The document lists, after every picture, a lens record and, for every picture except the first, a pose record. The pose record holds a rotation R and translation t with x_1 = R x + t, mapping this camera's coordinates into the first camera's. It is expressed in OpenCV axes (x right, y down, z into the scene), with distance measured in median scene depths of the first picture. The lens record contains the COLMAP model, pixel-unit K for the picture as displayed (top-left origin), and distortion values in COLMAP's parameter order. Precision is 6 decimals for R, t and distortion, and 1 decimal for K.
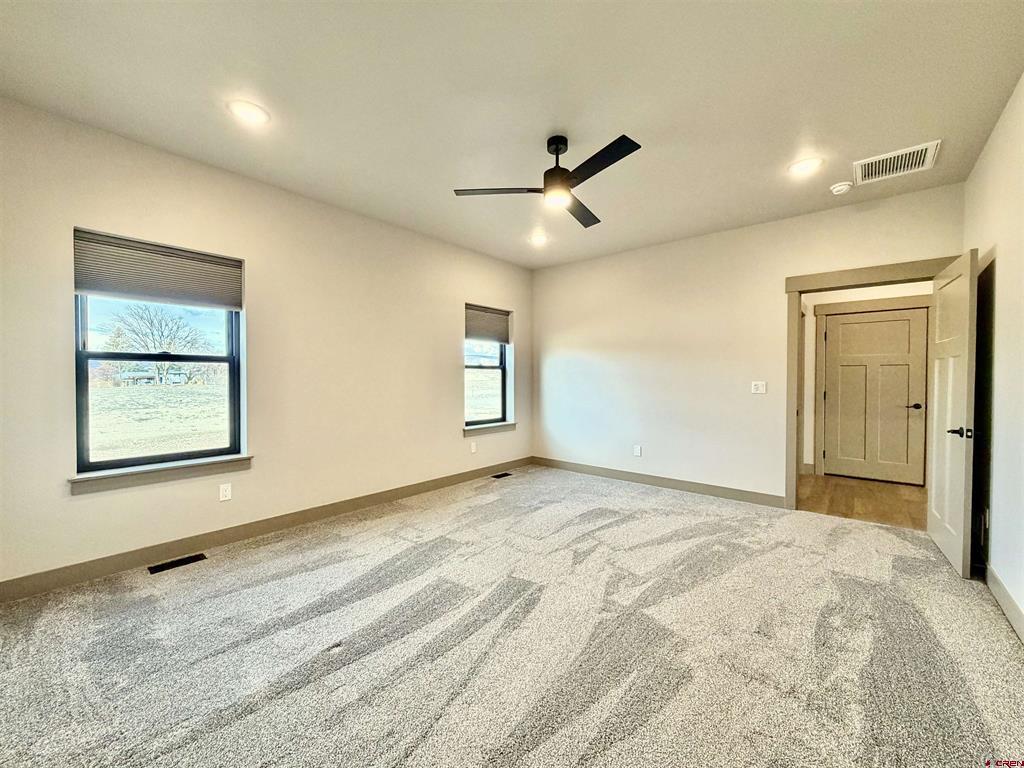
lens RADIAL K [[408.6, 0, 516.9], [0, 408.6, 383.9], [0, 0, 1]] dist [-0.000820, -0.001325]
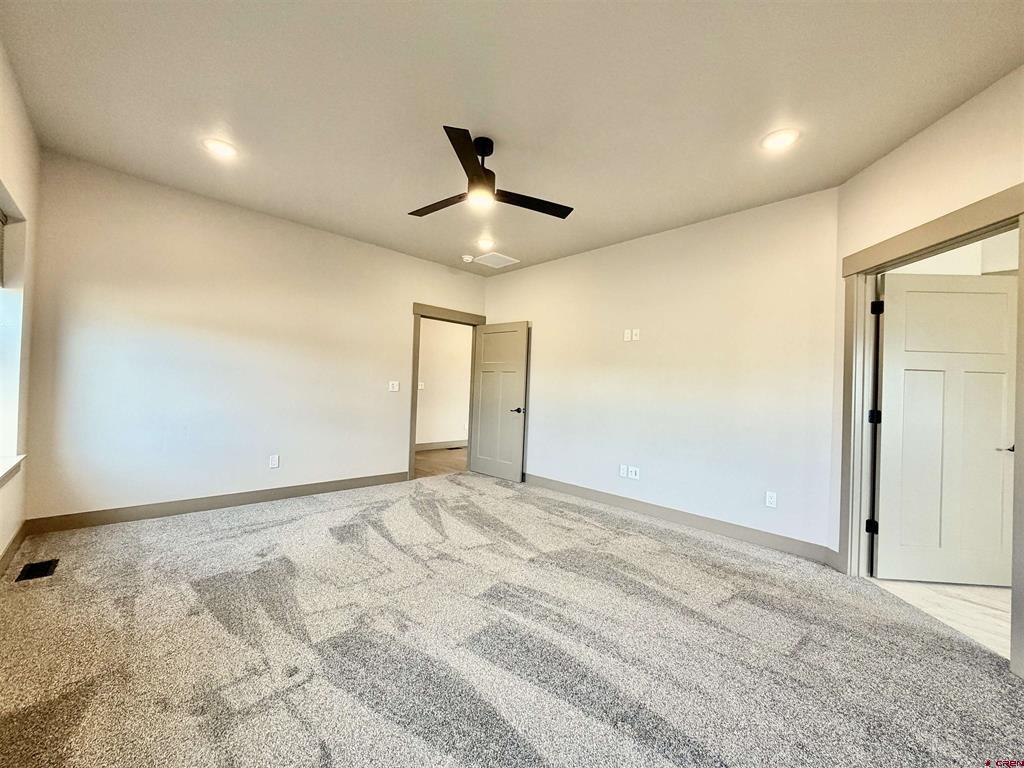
lens RADIAL K [[408.6, 0, 513.4], [0, 408.6, 384.4], [0, 0, 1]] dist [-0.000820, -0.001325]
pose [[0.087755, 0.011757, 0.996073, -0.740201], [-0.025020, 0.999641, -0.009595, 0.007138], [-0.995828, -0.024080, 0.088017, 0.688114]]
